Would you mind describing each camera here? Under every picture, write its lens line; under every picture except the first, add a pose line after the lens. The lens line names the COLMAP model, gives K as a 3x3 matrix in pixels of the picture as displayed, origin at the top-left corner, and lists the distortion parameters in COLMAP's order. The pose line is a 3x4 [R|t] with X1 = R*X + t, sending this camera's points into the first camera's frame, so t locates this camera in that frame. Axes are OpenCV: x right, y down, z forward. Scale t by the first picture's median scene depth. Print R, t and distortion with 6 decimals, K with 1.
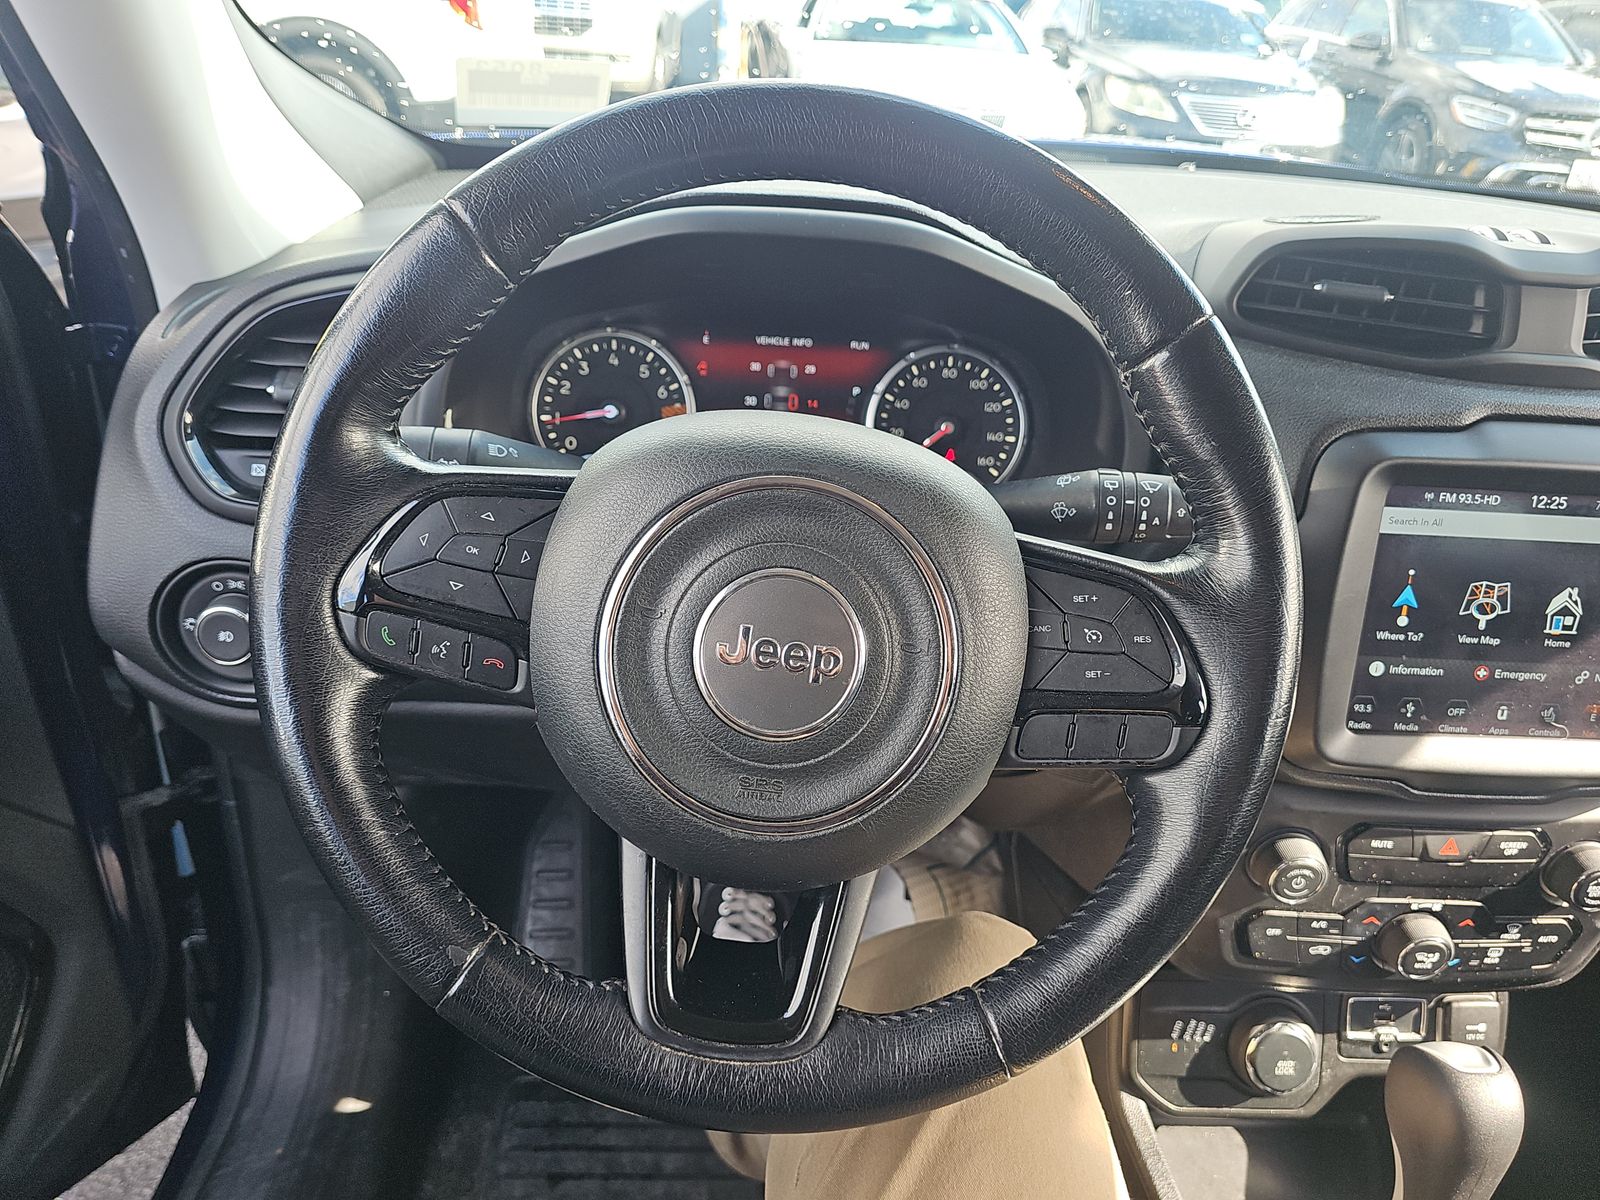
lens RADIAL K [[1078.5, 0, 792.1], [0, 1078.5, 593.5], [0, 0, 1]] dist [0.033574, -0.041349]
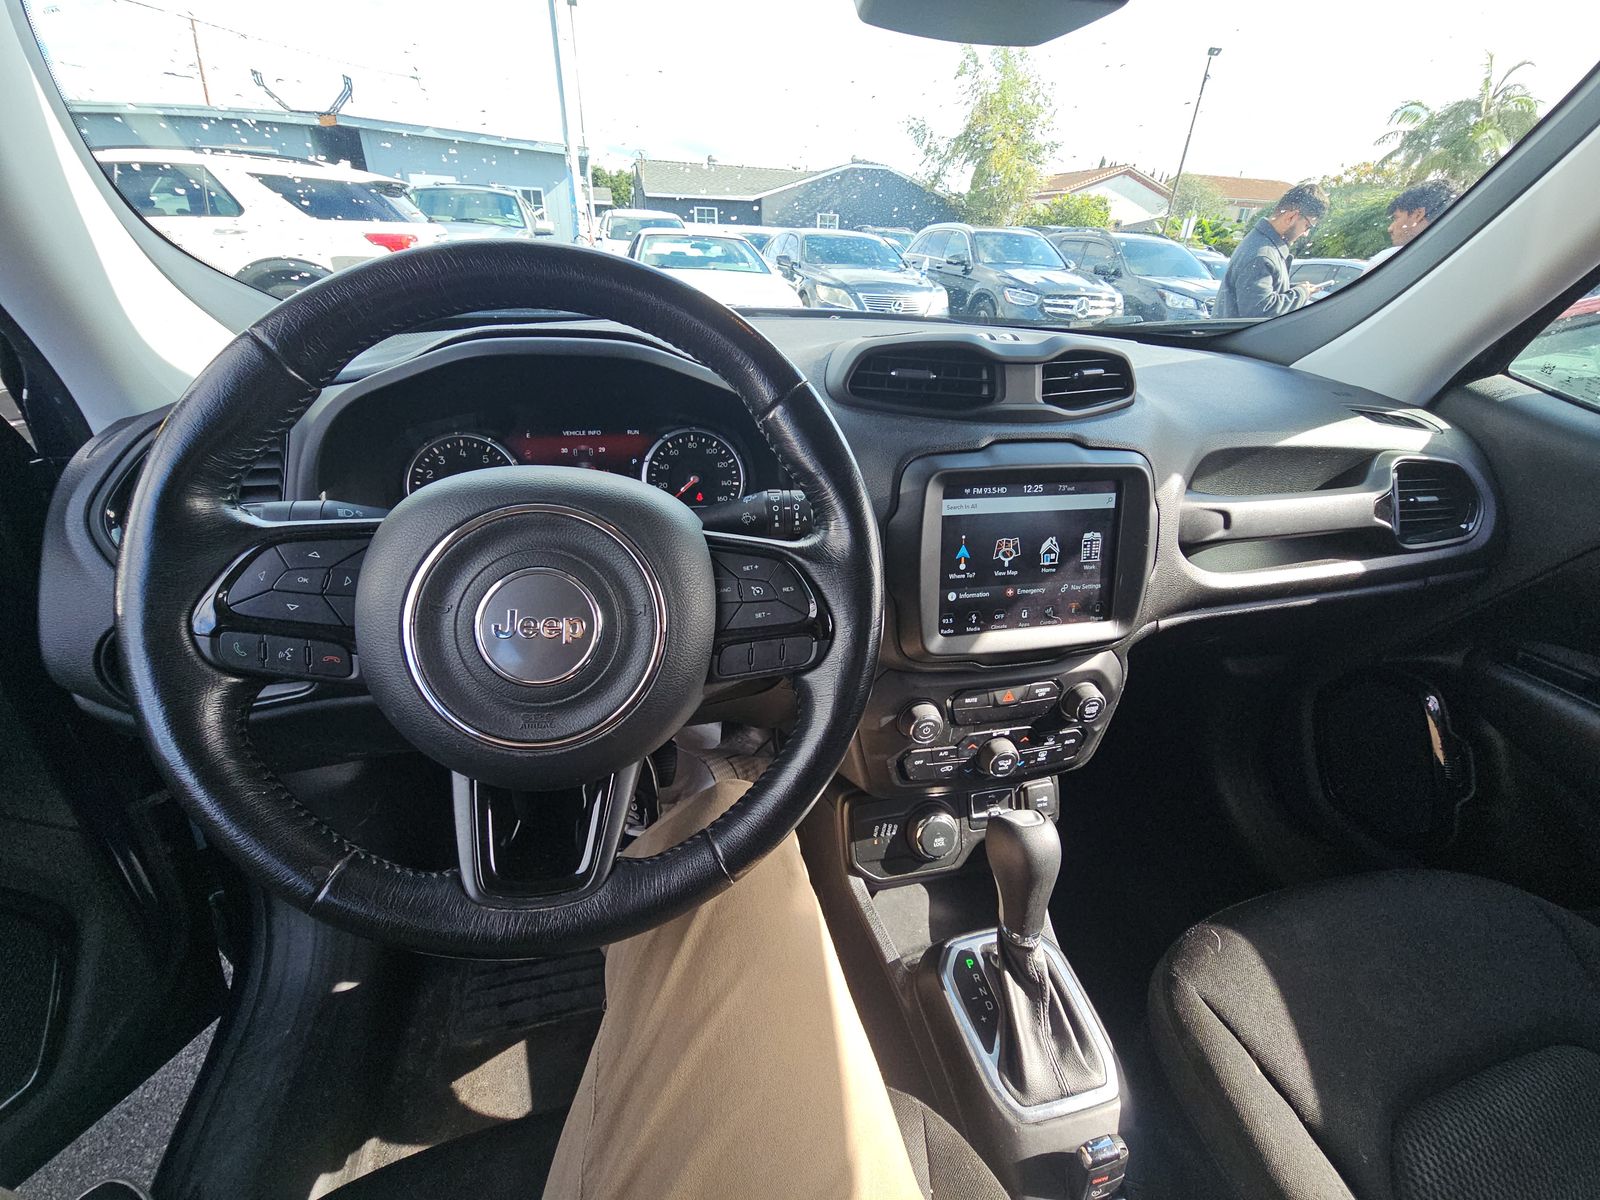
lens RADIAL K [[649.0, 0, 793.4], [0, 649.0, 595.1], [0, 0, 1]] dist [0.005262, -0.001042]
pose [[0.977809, -0.115238, 0.174954, 0.101071], [0.117024, 0.993129, 0.000107, 0.031419], [-0.173764, 0.020370, 0.984577, 0.044742]]
